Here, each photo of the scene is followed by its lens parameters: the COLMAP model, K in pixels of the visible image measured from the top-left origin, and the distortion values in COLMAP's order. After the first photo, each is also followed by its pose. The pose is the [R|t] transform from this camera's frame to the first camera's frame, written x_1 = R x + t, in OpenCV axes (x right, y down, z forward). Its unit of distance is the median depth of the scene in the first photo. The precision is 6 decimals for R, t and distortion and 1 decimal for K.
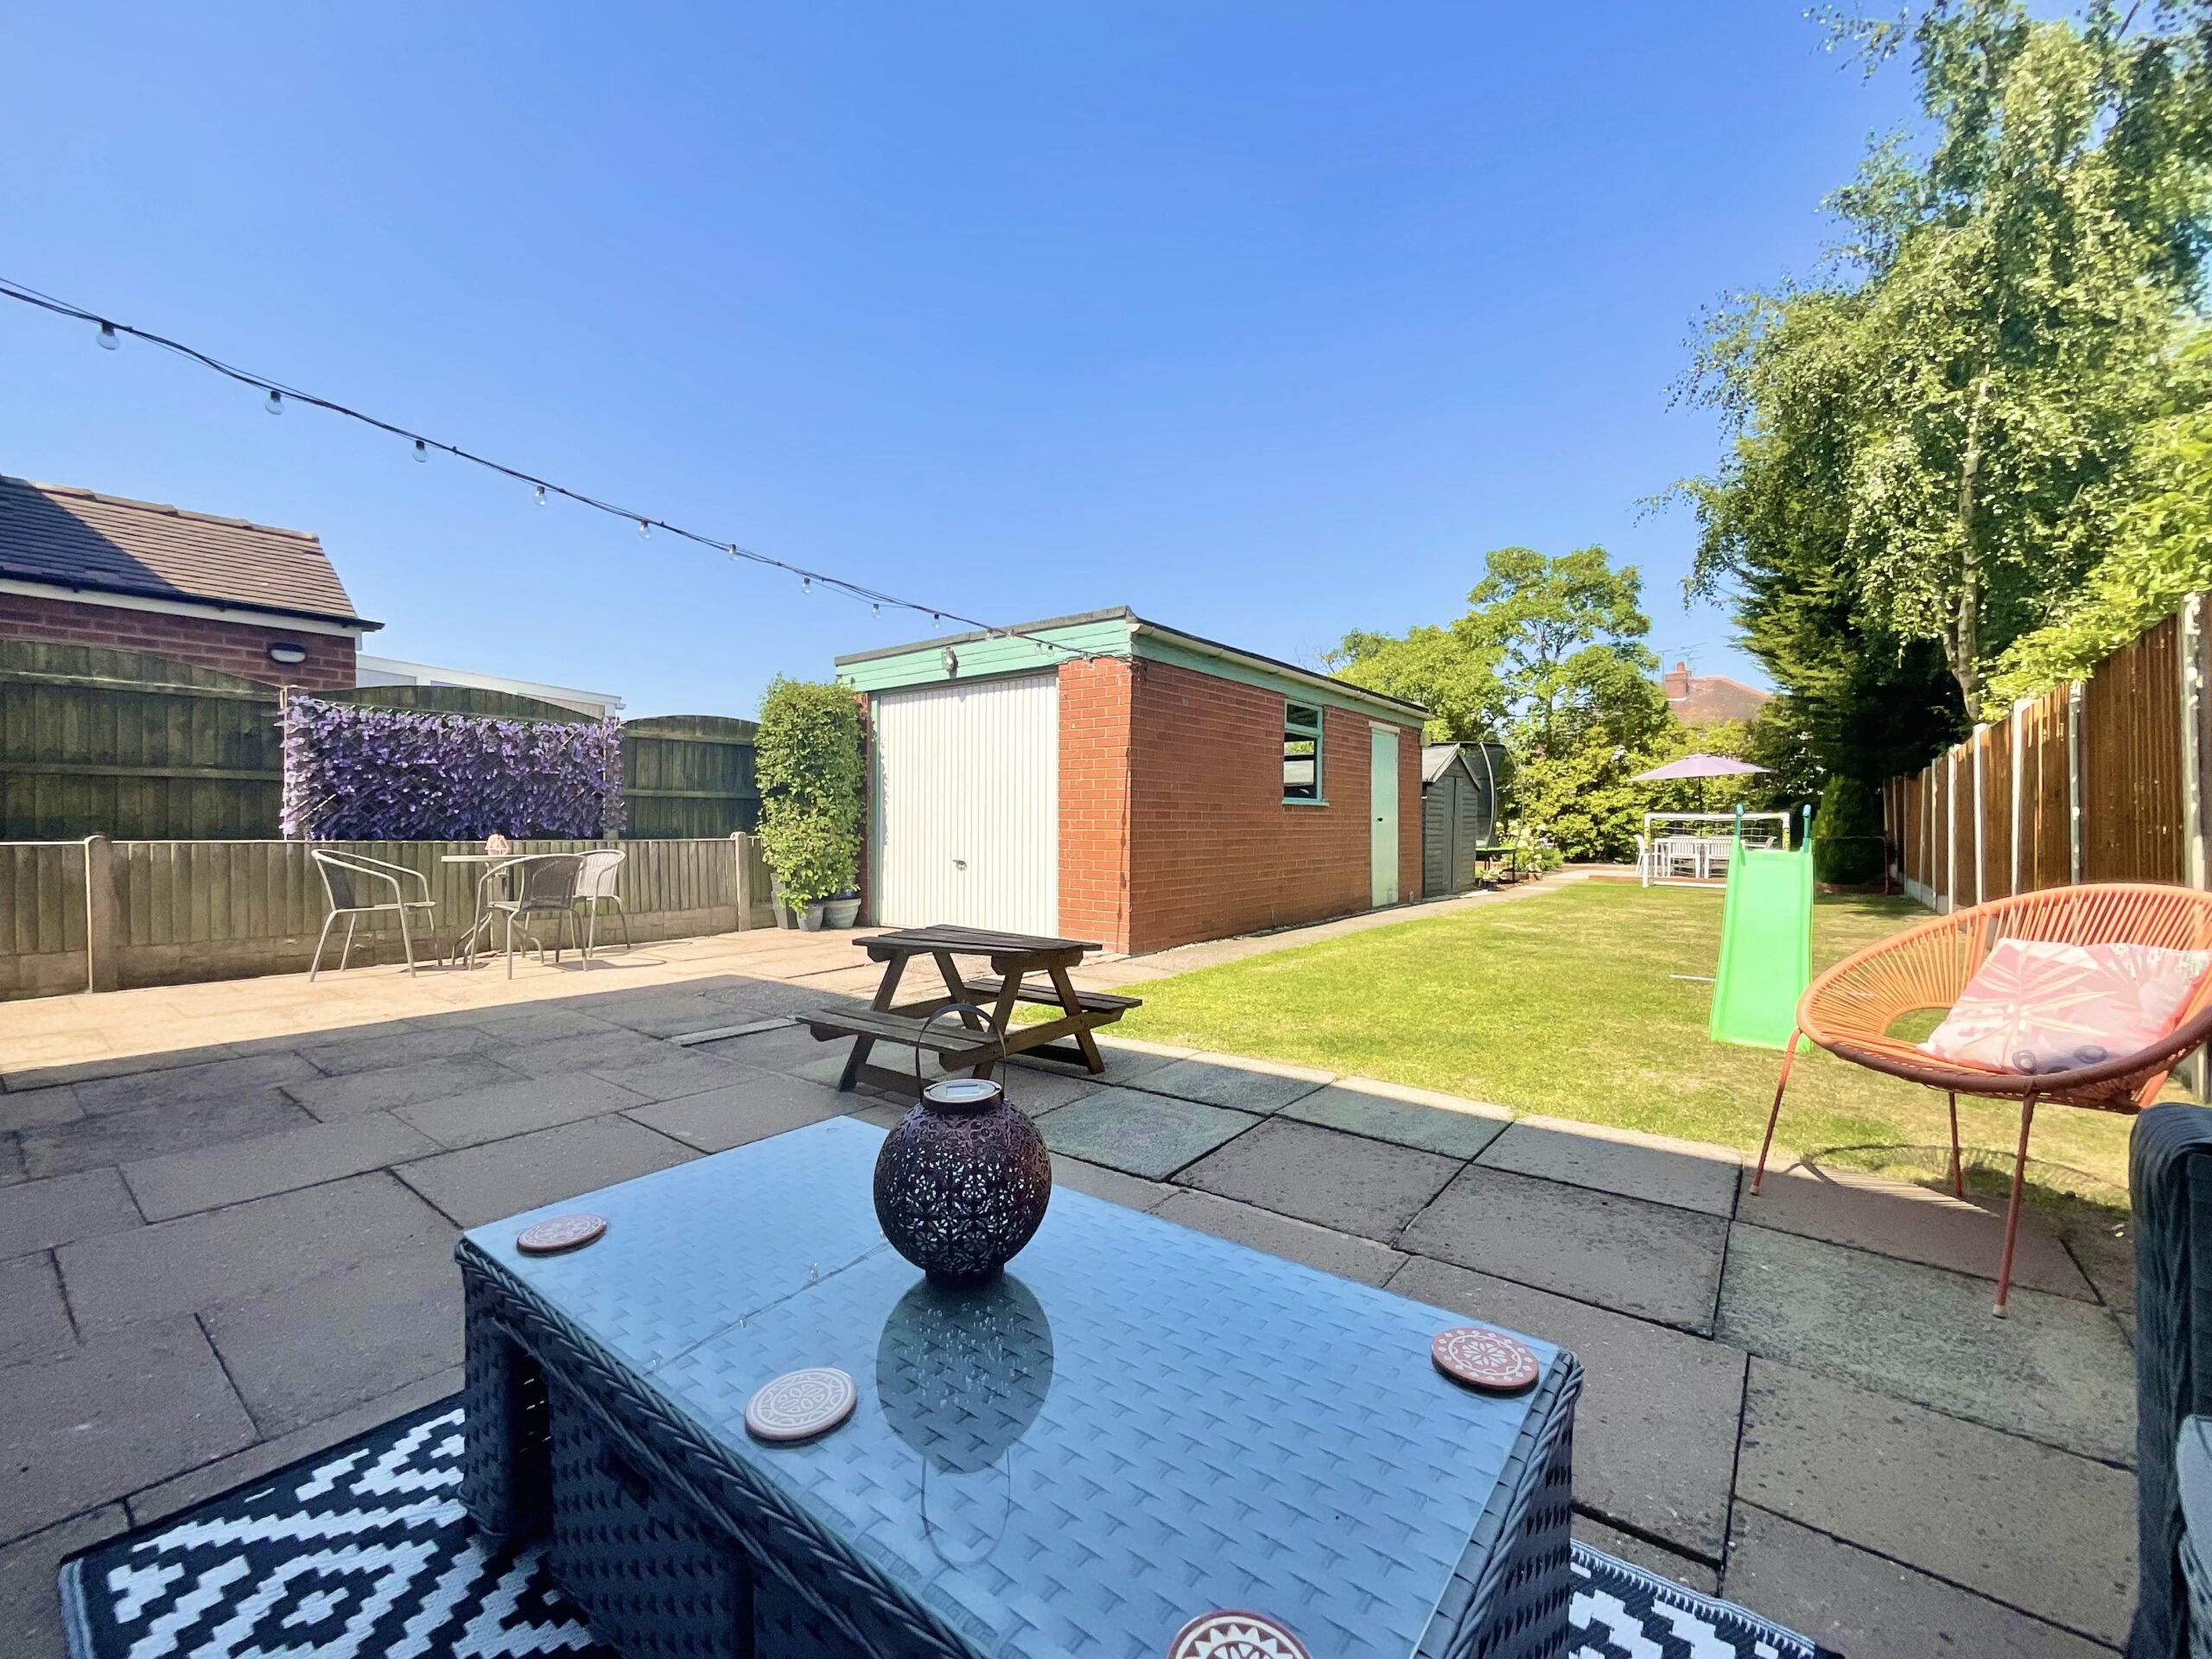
lens RADIAL K [[896.3, 0, 1110.4], [0, 896.3, 845.1], [0, 0, 1]] dist [-0.002907, -0.000746]
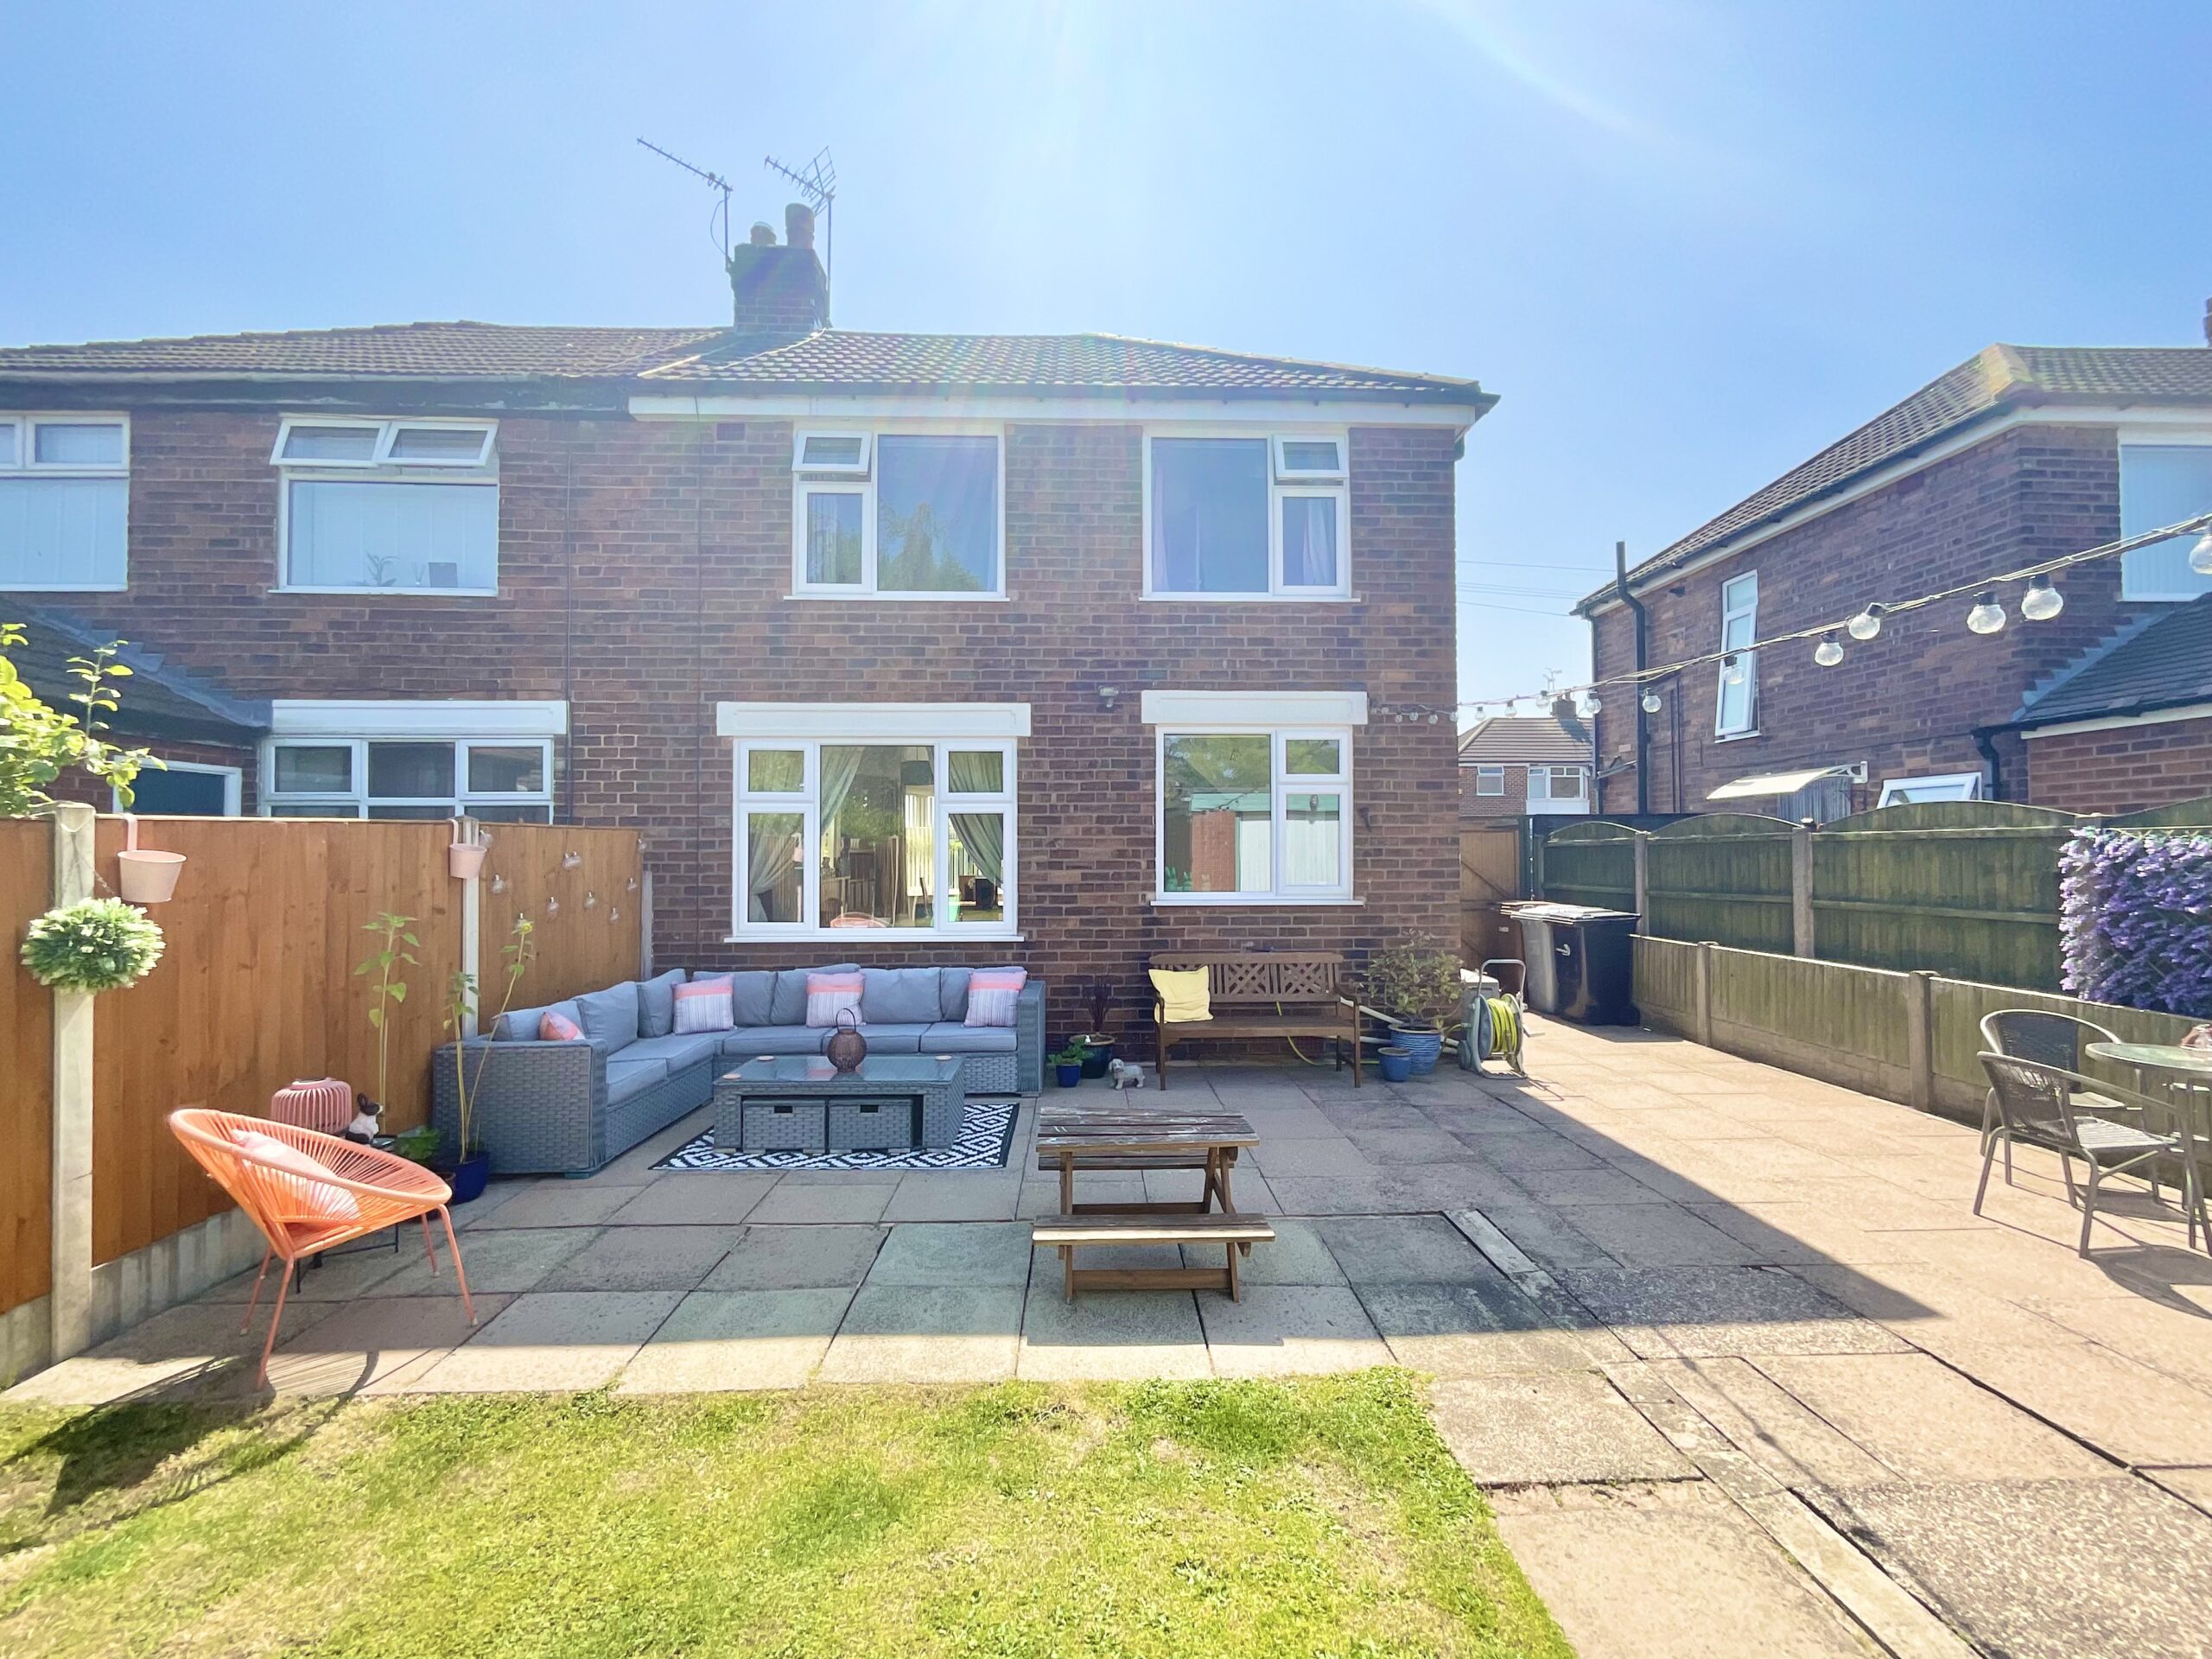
lens RADIAL K [[902.2, 0, 1107.3], [0, 902.2, 835.3], [0, 0, 1]] dist [-0.001148, 0.000312]
pose [[-0.777643, -0.013339, -0.628565, 0.297106], [-0.012919, 0.999903, -0.005236, -0.123912], [0.628574, 0.004048, -0.777739, 0.937591]]
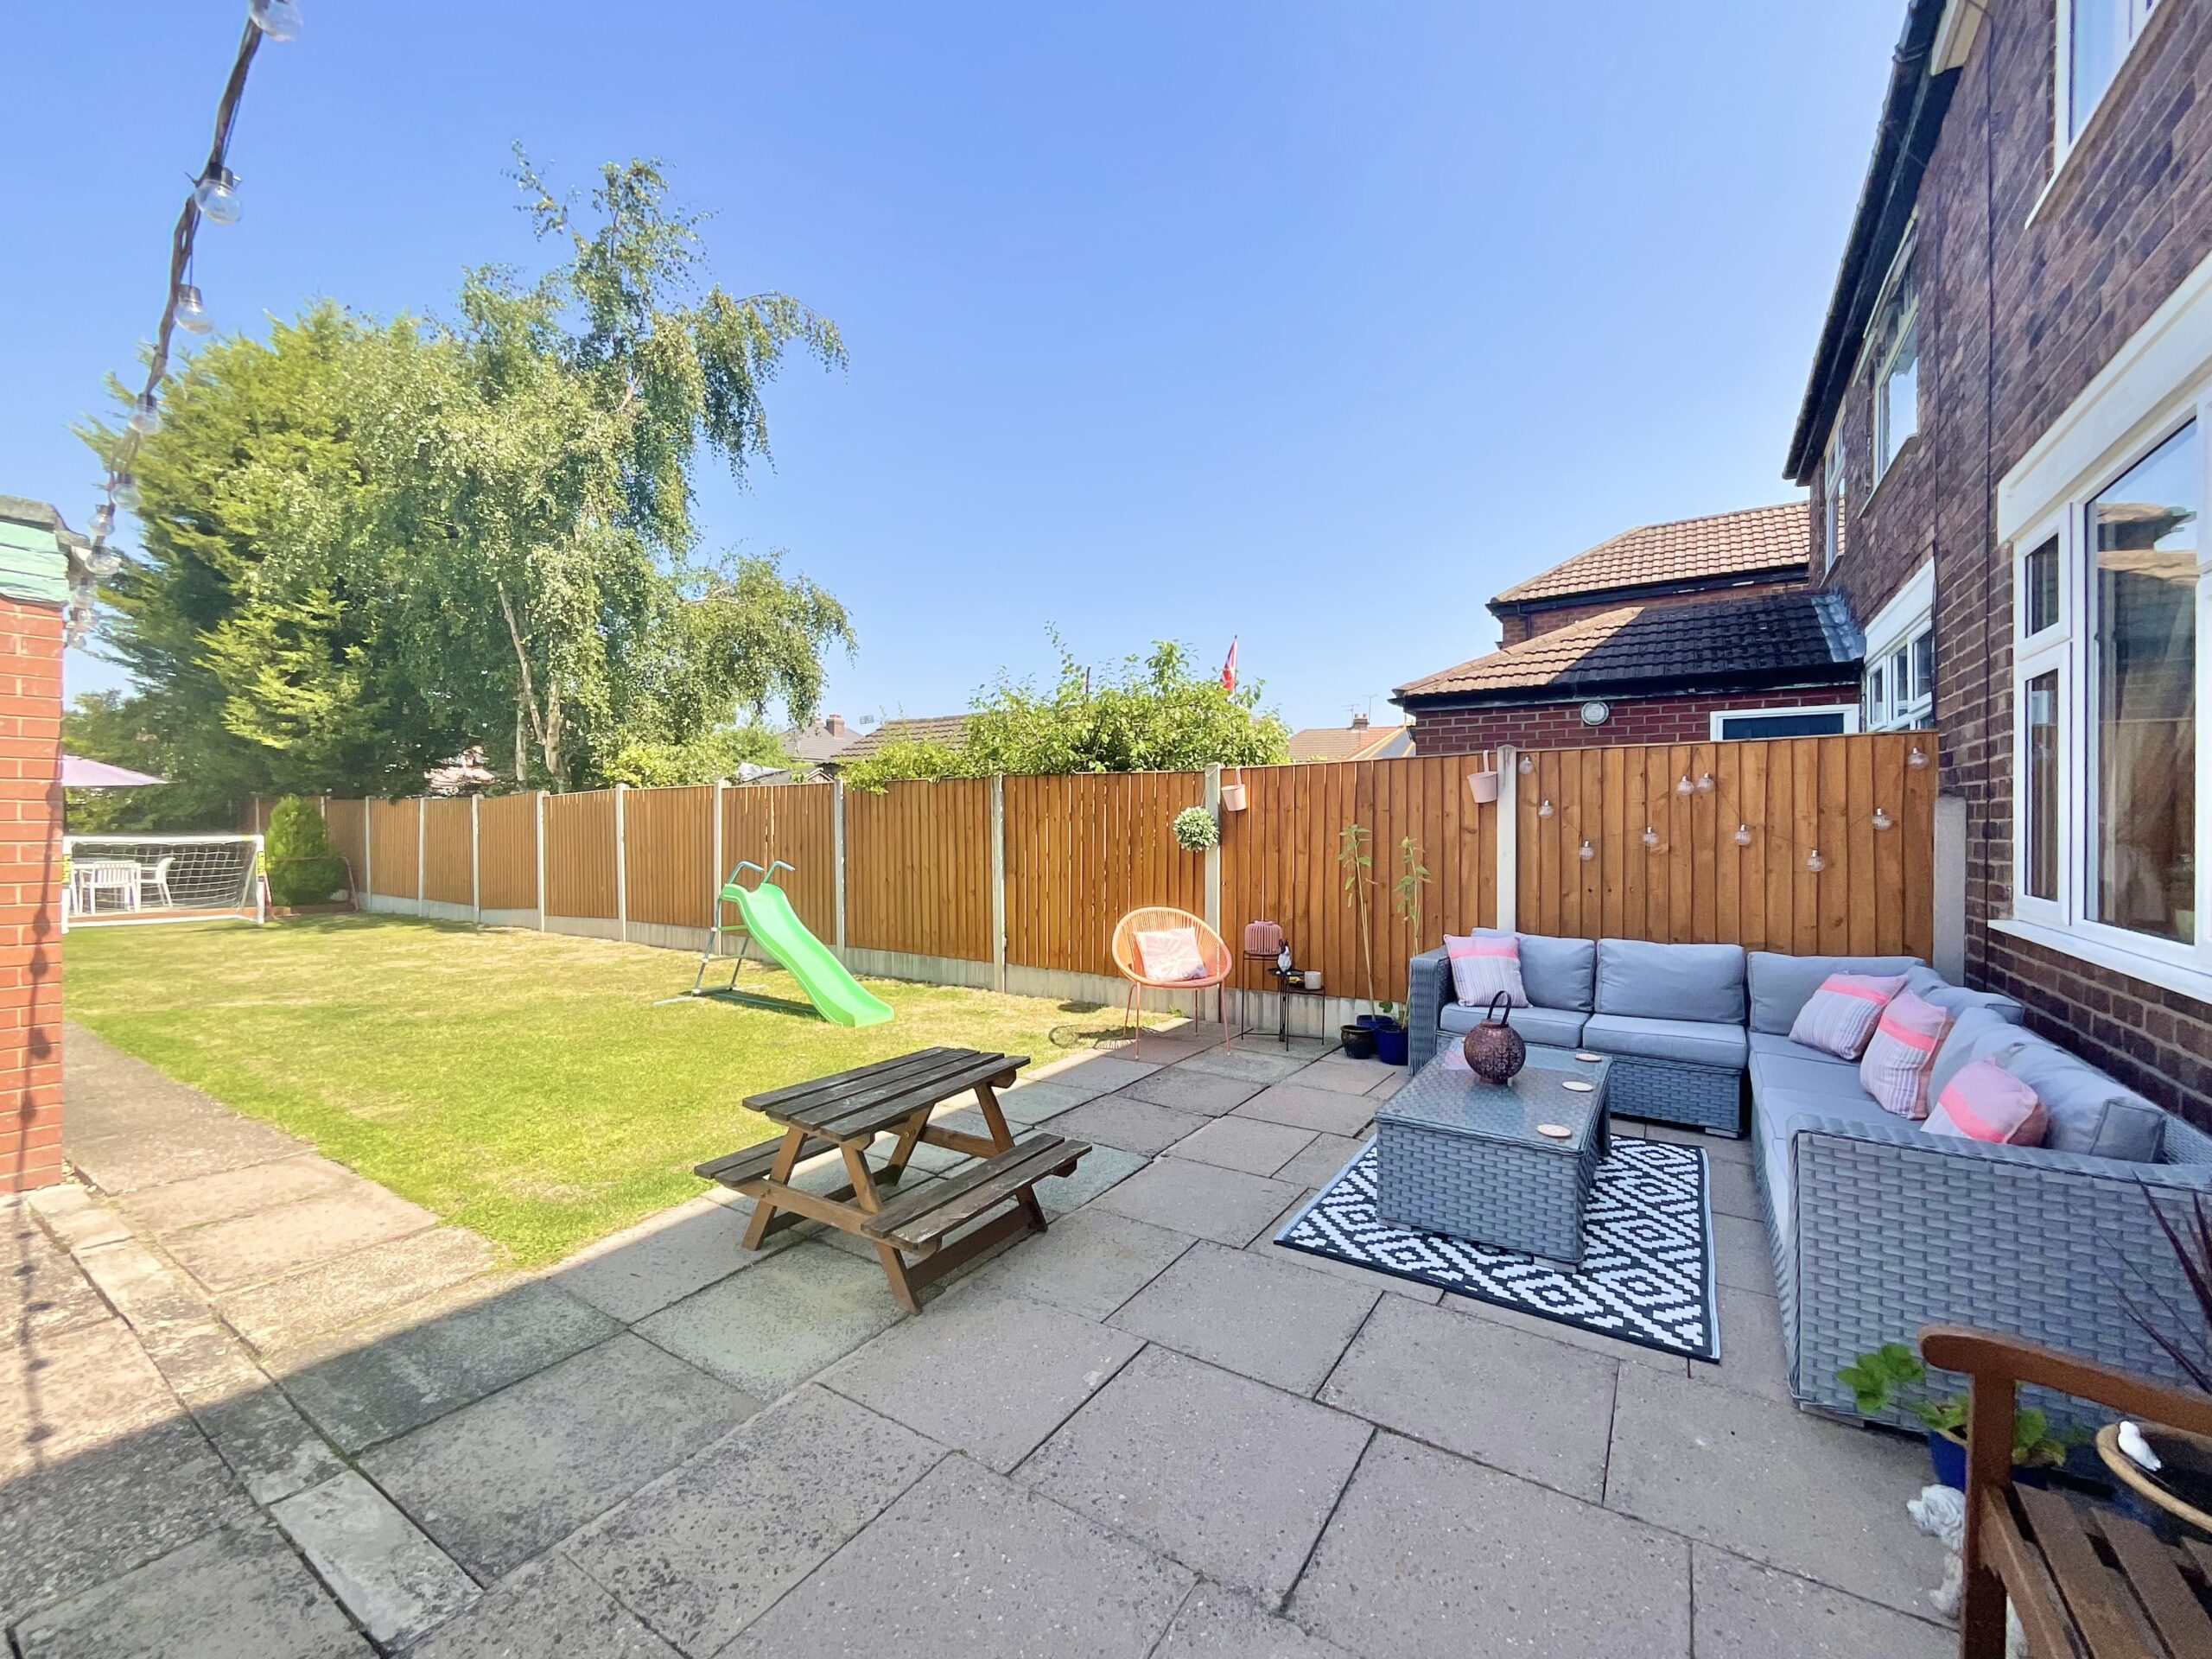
lens RADIAL K [[901.0, 0, 1100.2], [0, 901.0, 825.6], [0, 0, 1]] dist [-0.010243, 0.014623]
pose [[-0.074989, -0.004469, 0.997174, -0.543846], [0.019067, 0.999801, 0.005914, -0.076336], [-0.997002, 0.019457, -0.074889, 0.442345]]
